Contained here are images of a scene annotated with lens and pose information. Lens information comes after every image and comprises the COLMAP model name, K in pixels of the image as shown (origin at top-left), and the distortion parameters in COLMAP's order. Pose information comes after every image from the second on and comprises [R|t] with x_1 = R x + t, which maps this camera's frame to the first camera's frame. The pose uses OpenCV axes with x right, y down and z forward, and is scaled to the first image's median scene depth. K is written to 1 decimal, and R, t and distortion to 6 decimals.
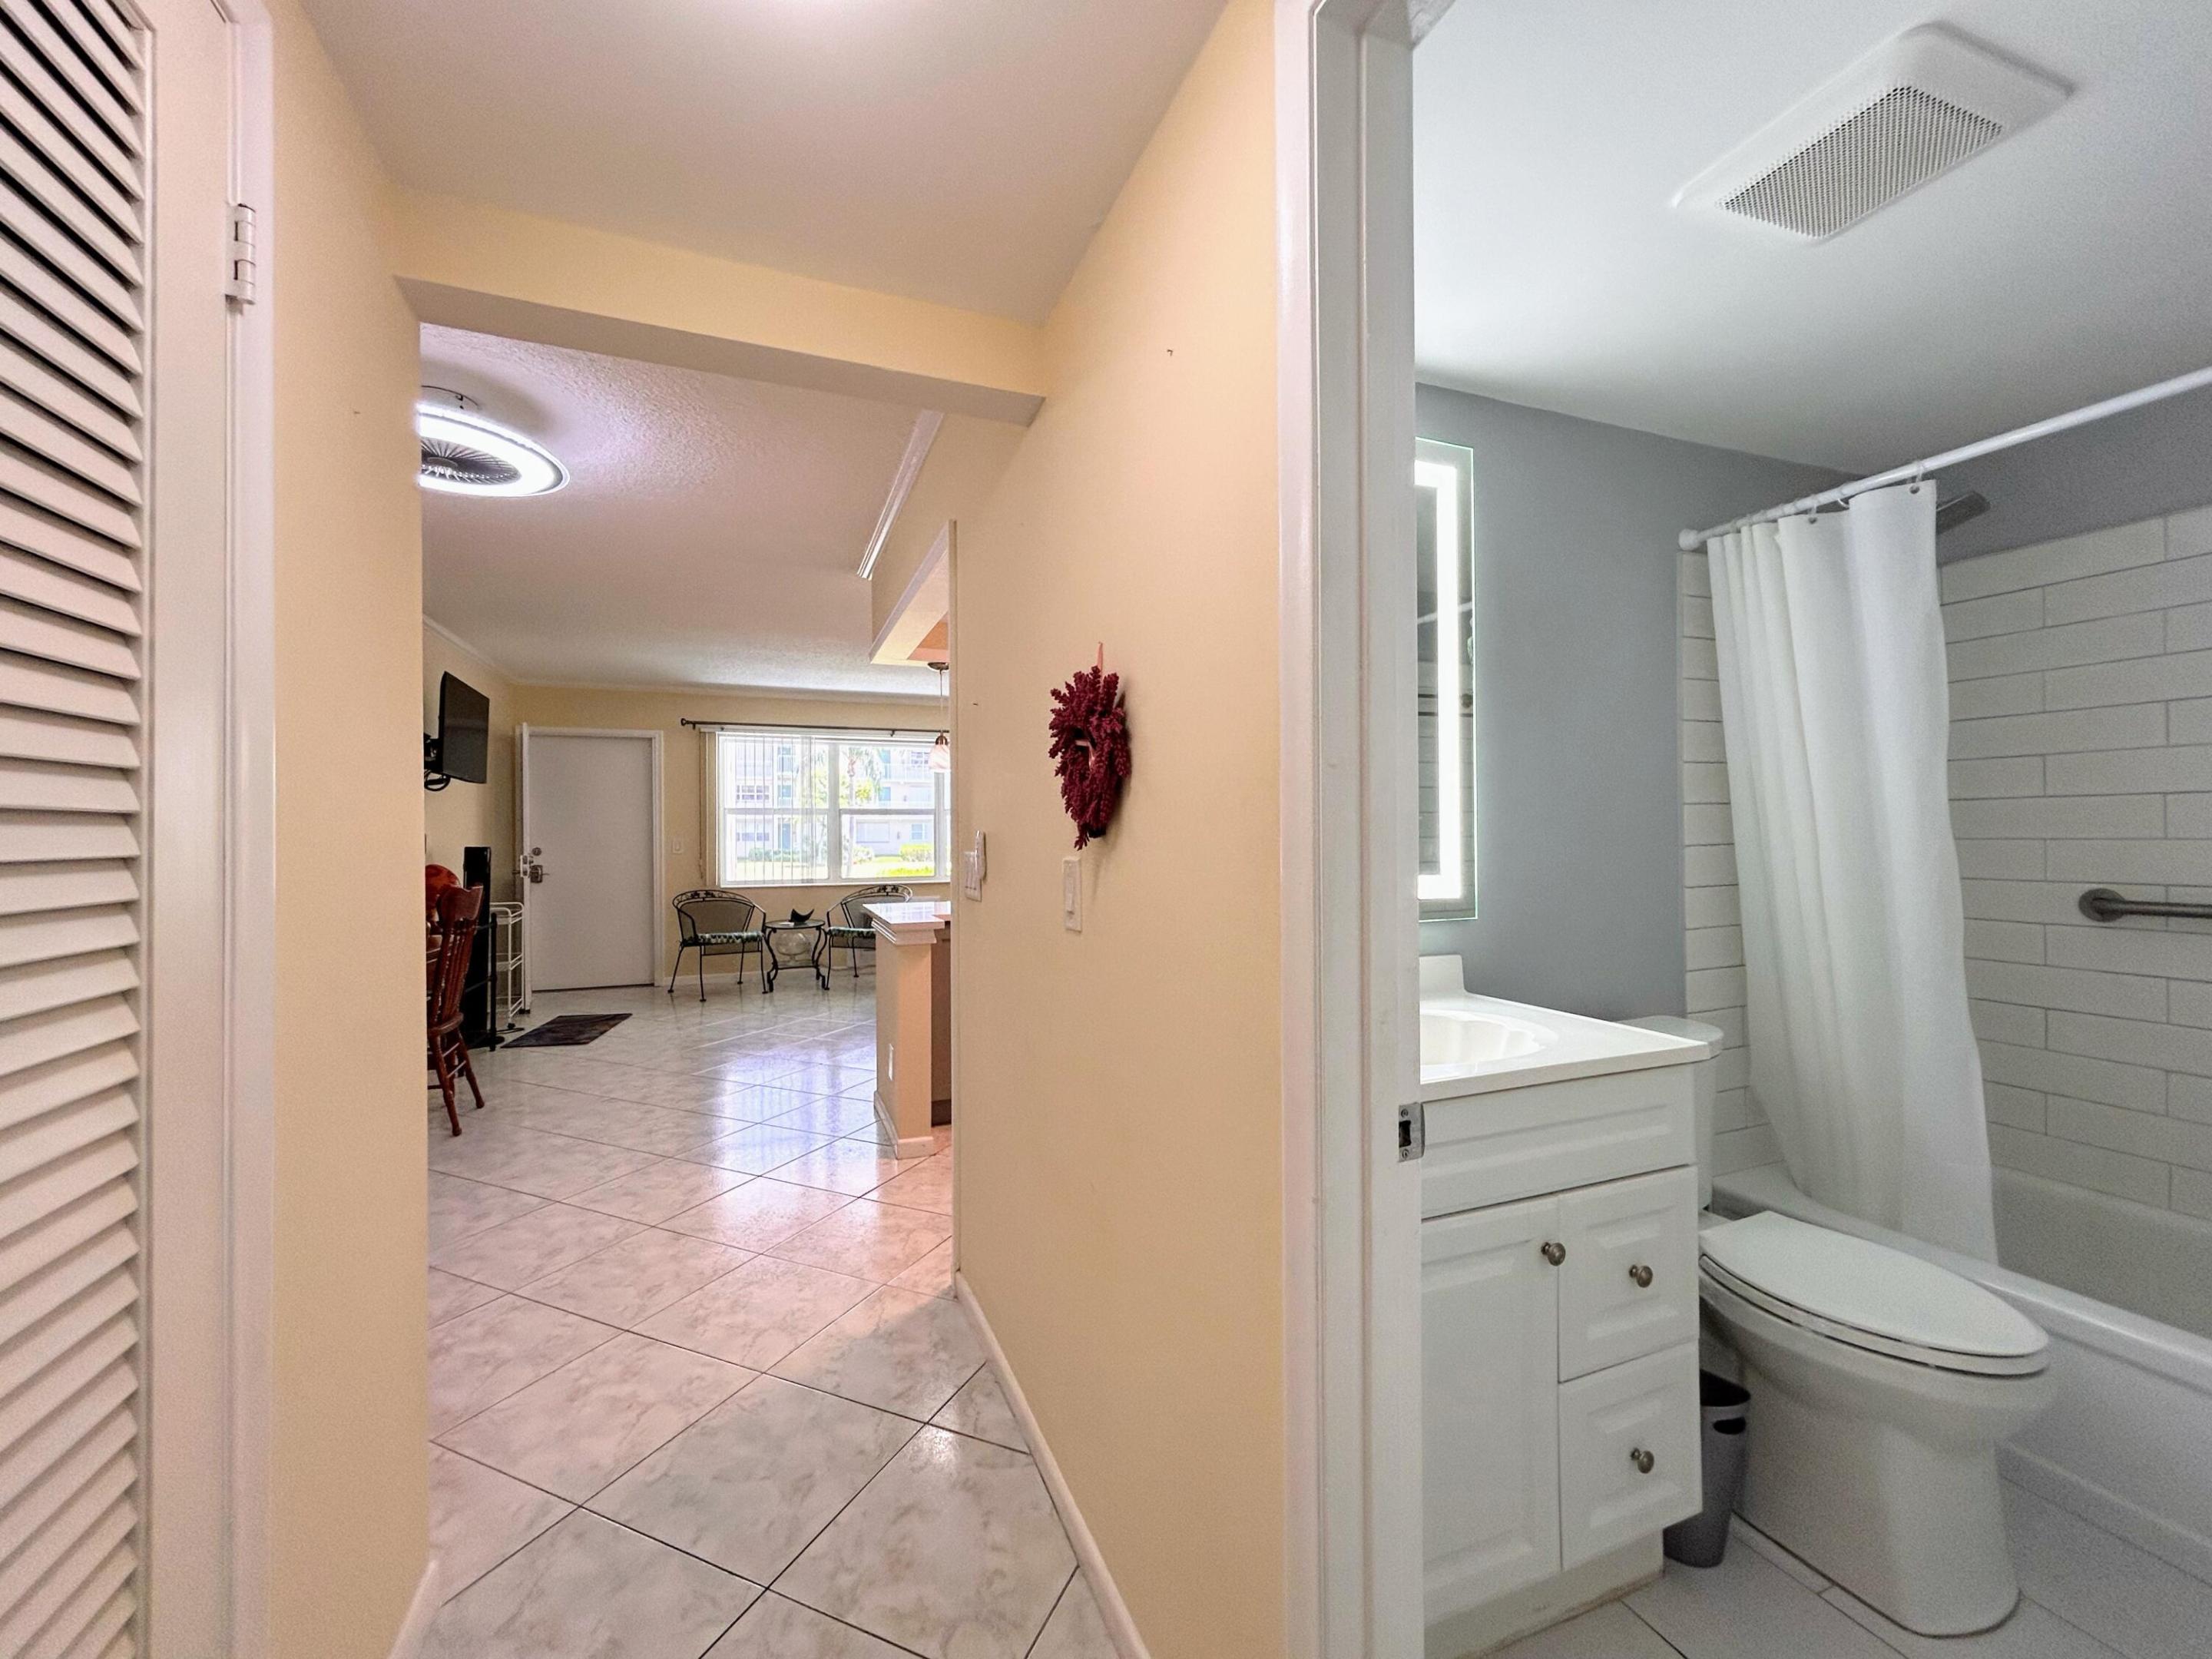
lens RADIAL K [[891.3, 0, 1106.0], [0, 891.3, 829.5], [0, 0, 1]] dist [0.002959, 0.000574]
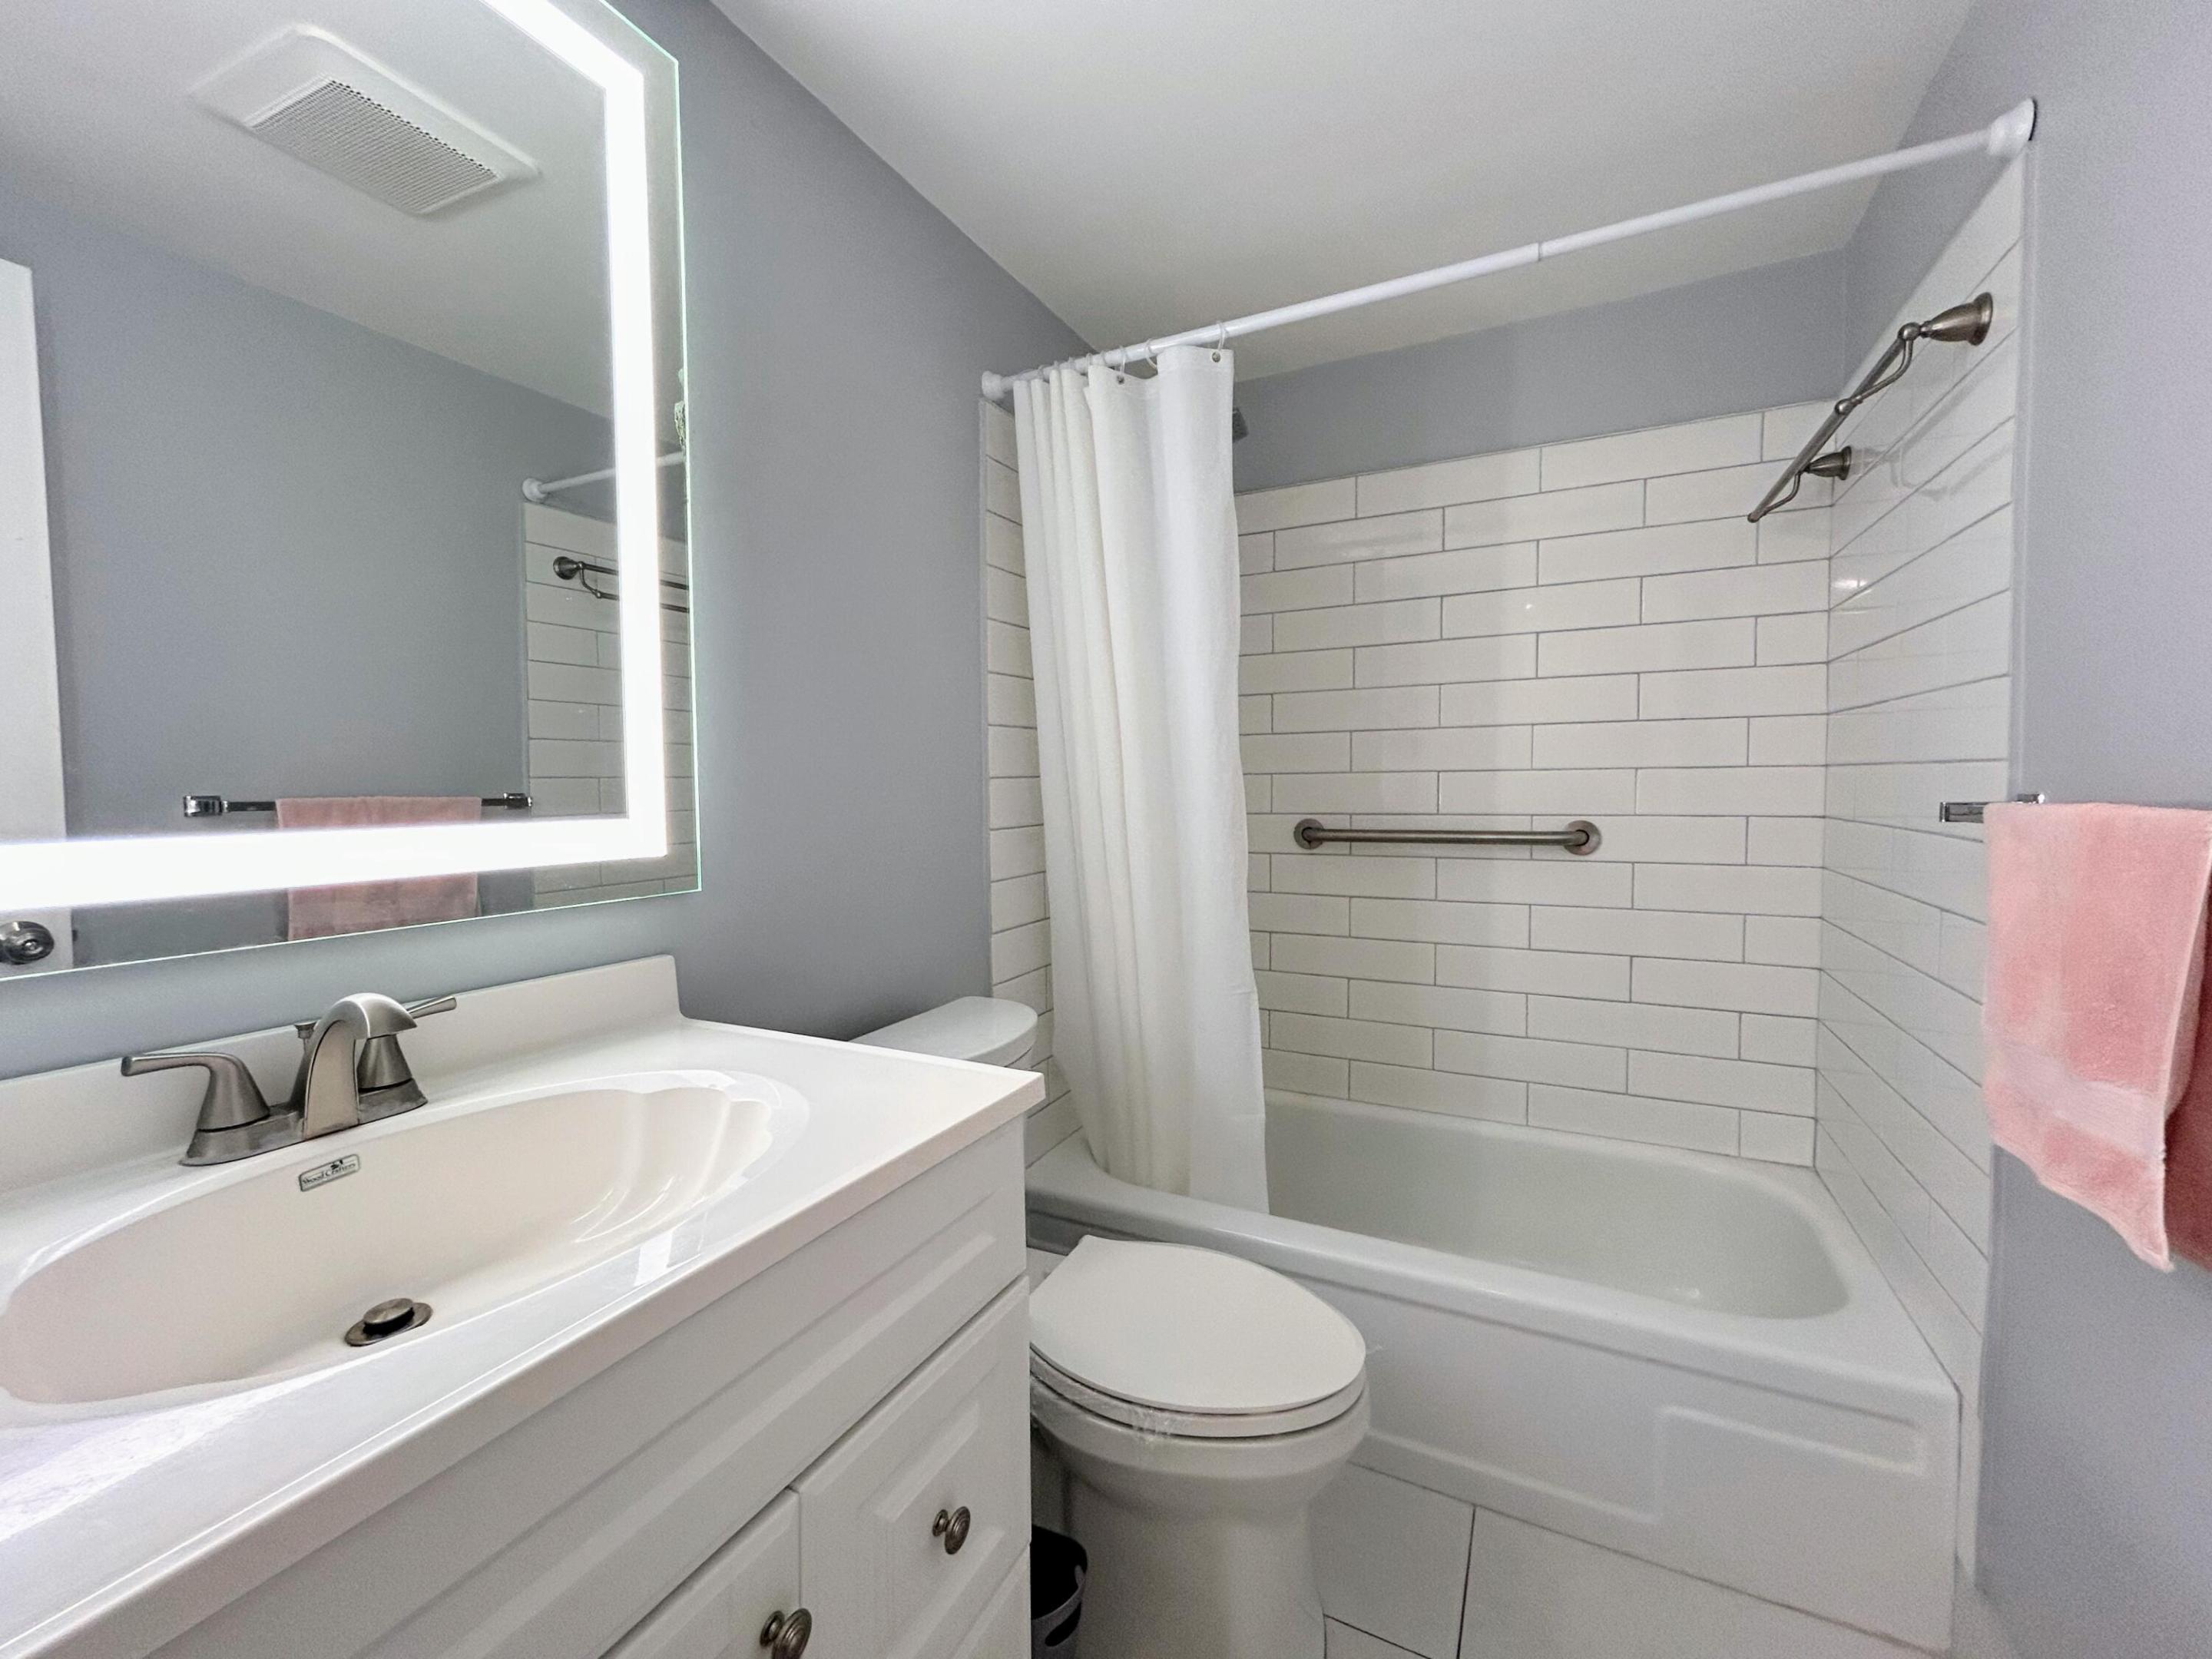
lens RADIAL K [[893.2, 0, 1106.0], [0, 893.2, 829.5], [0, 0, 1]] dist [0.000050, -0.000112]
pose [[0.747275, -0.028872, 0.663887, 0.217548], [-0.003279, 0.998883, 0.047131, 0.030308], [-0.664506, -0.037397, 0.746346, 0.371519]]
